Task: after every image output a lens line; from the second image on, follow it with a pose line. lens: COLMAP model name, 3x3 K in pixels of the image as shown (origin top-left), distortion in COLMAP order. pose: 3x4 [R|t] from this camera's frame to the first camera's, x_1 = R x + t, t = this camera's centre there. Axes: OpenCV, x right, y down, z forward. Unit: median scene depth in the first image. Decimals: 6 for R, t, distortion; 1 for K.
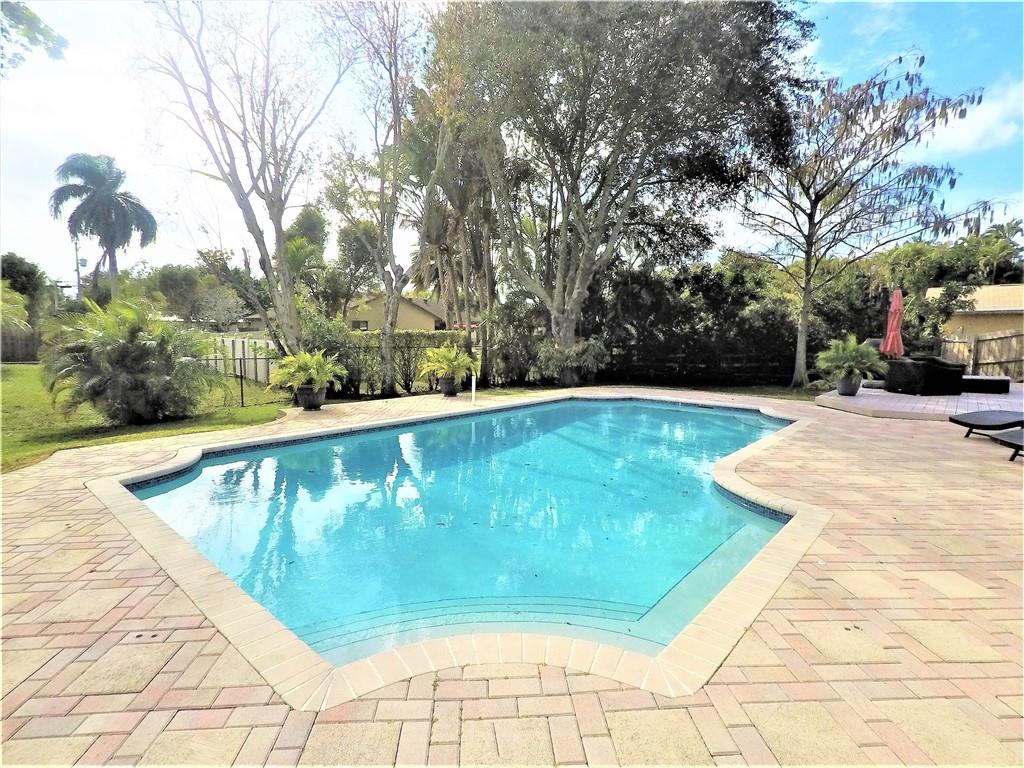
lens RADIAL K [[529.6, 0, 512.0], [0, 529.6, 384.0], [0, 0, 1]] dist [-0.002580, 0.001289]
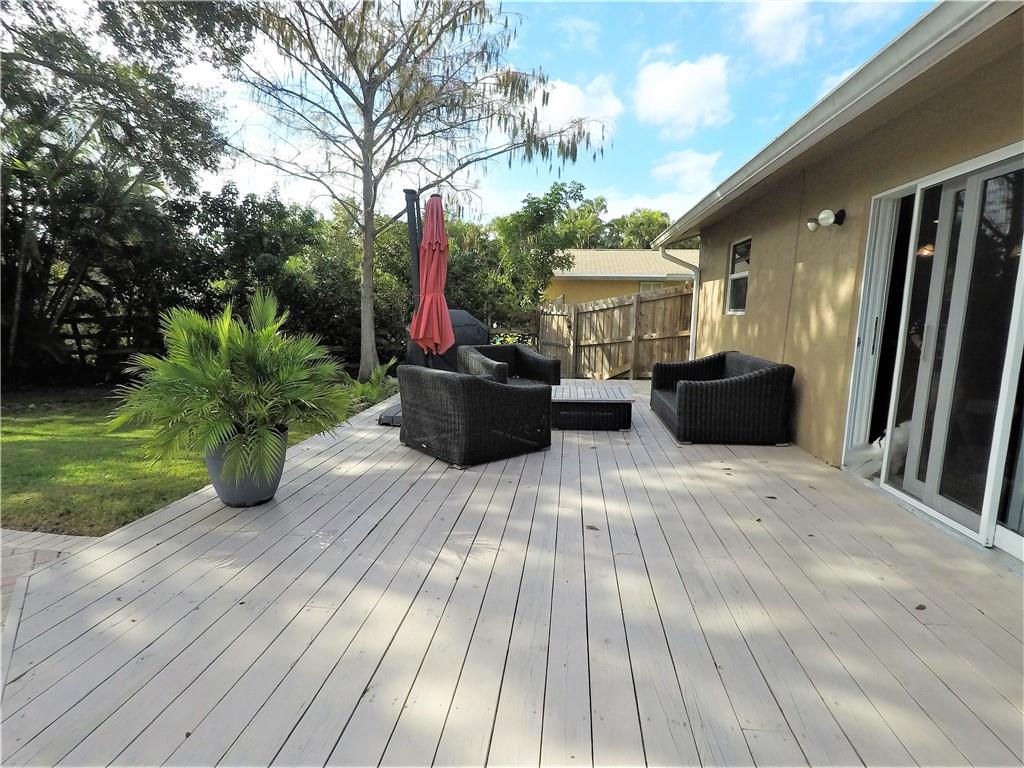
lens RADIAL K [[532.8, 0, 512.0], [0, 532.8, 384.0], [0, 0, 1]] dist [-0.004360, 0.000008]
pose [[0.826361, -0.071541, 0.558578, 0.354506], [0.039344, 0.996808, 0.069463, -0.035611], [-0.561765, -0.035425, 0.826538, 0.402335]]
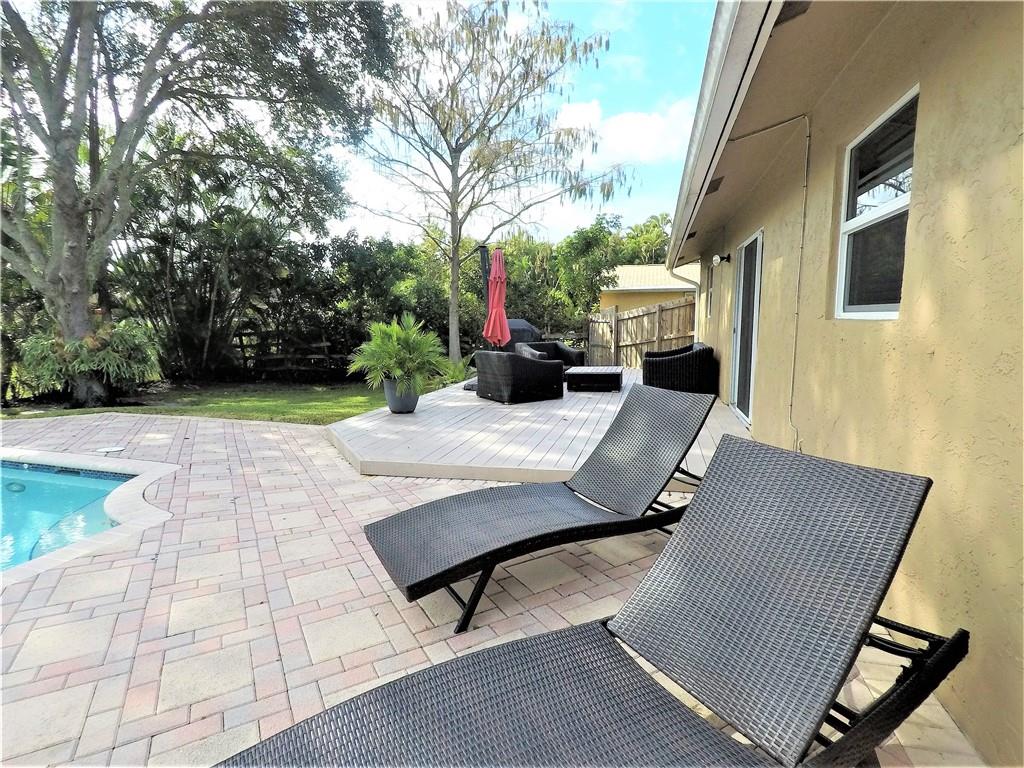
lens RADIAL K [[529.6, 0, 512.0], [0, 529.6, 384.0], [0, 0, 1]] dist [-0.002580, 0.001289]
pose [[0.900412, -0.064000, 0.430305, 0.290290], [0.050956, 0.997826, 0.041784, -0.018347], [-0.432044, -0.015696, 0.901716, 0.236651]]
